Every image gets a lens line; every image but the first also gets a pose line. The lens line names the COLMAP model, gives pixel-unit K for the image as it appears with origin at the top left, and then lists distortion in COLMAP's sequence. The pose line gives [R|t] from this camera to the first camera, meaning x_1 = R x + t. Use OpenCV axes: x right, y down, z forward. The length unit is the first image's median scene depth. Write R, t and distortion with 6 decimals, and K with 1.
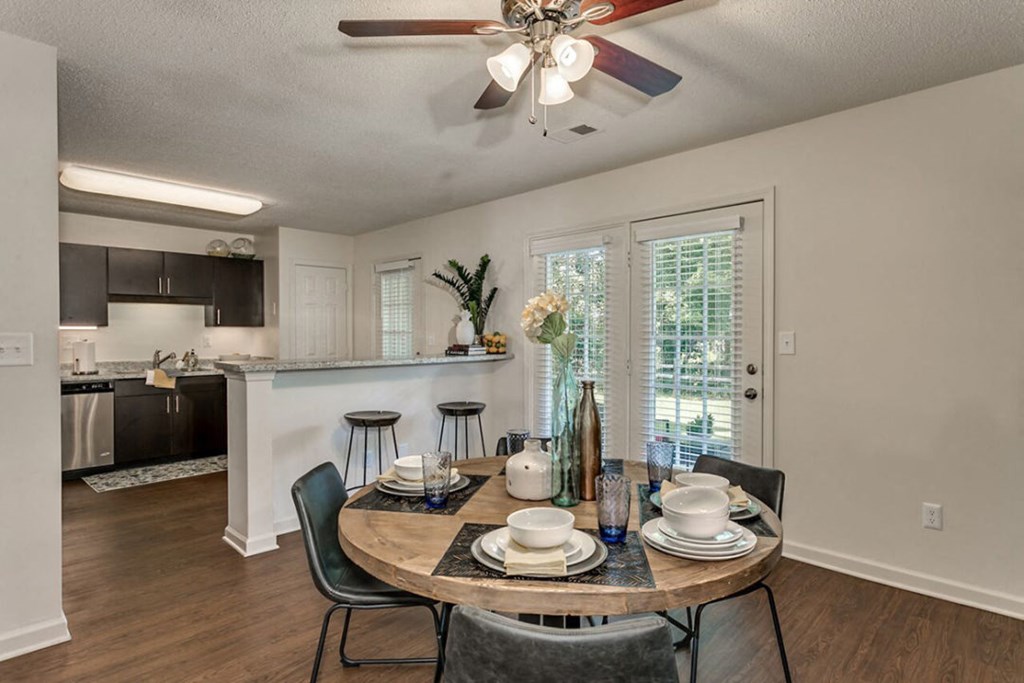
lens RADIAL K [[524.7, 0, 508.2], [0, 524.7, 341.7], [0, 0, 1]] dist [0.003749, 0.000086]
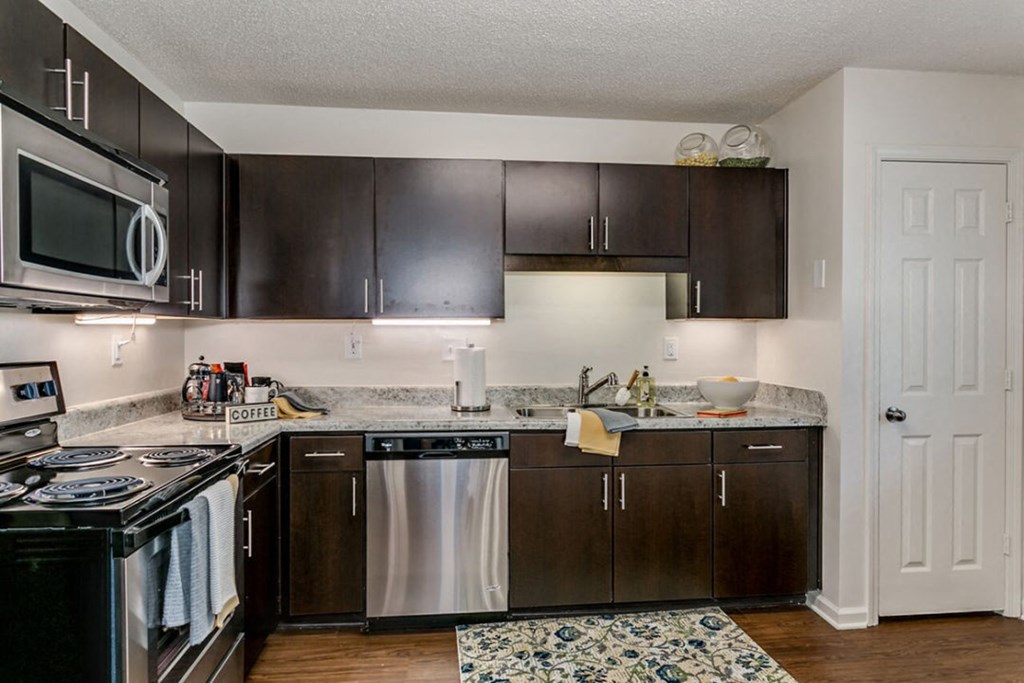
lens RADIAL K [[524.7, 0, 512.9], [0, 524.7, 340.5], [0, 0, 1]] dist [0.003749, 0.000086]
pose [[0.758149, 0.006523, -0.652049, -0.404178], [-0.010081, 0.999948, -0.001718, -0.007357], [0.652003, 0.007876, 0.758175, 0.590995]]
